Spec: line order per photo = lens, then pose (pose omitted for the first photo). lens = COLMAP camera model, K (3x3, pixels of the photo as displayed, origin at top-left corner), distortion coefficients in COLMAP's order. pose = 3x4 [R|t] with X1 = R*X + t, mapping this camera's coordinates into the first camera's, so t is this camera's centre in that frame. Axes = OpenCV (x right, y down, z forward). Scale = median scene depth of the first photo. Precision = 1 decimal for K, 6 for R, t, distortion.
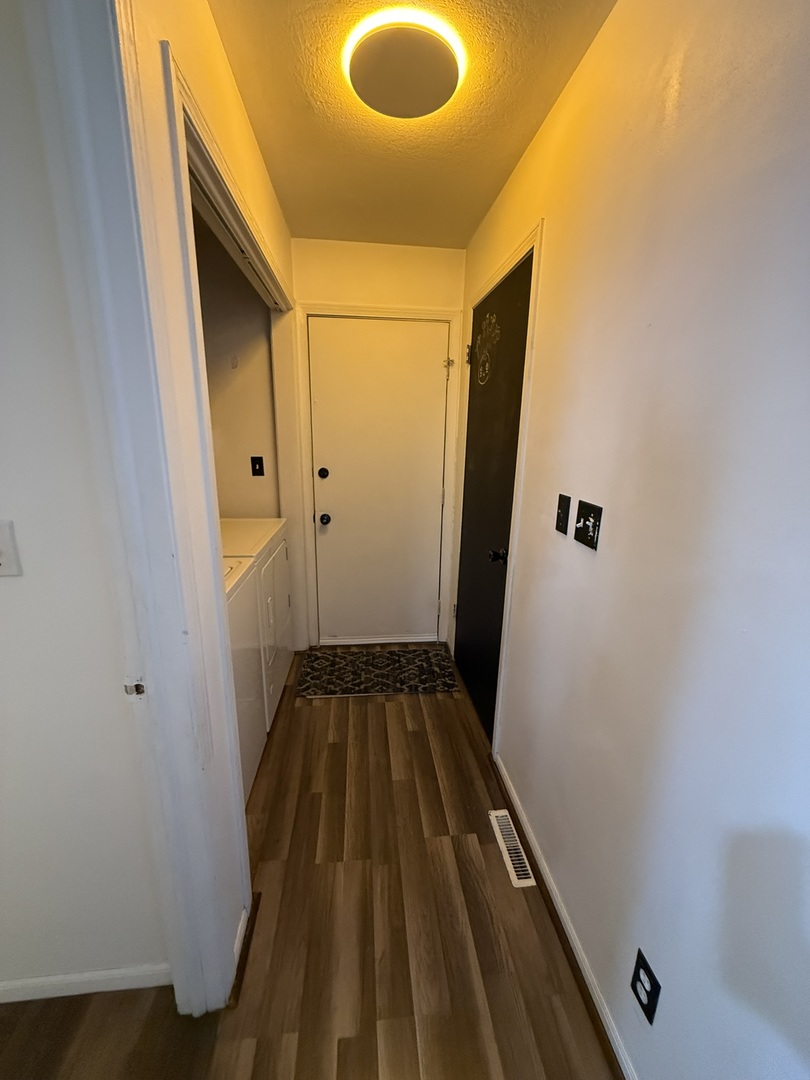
lens RADIAL K [[430.5, 0, 405.6], [0, 430.5, 535.4], [0, 0, 1]] dist [-0.000015, 0.000360]
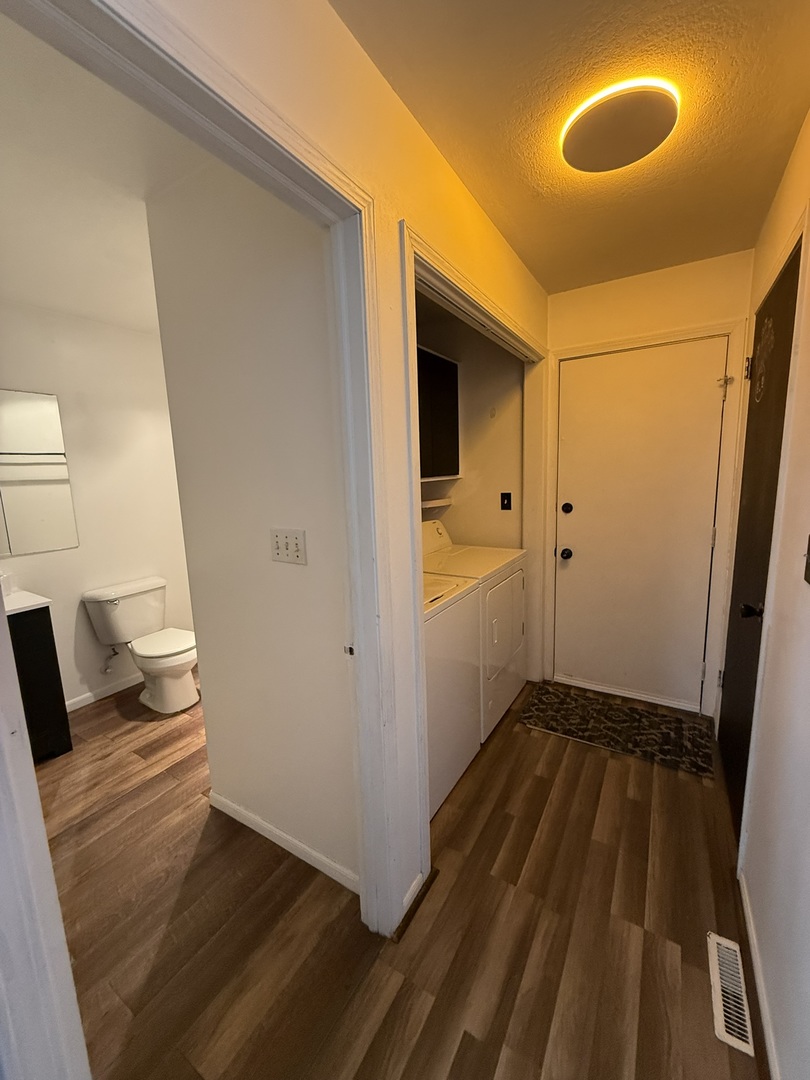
lens RADIAL K [[430.5, 0, 405.6], [0, 430.5, 535.4], [0, 0, 1]] dist [-0.000015, 0.000360]
pose [[0.791543, 0.048425, -0.609192, 0.138003], [-0.100754, 0.993555, -0.051934, 0.010446], [0.602751, 0.102487, 0.791320, -0.025015]]
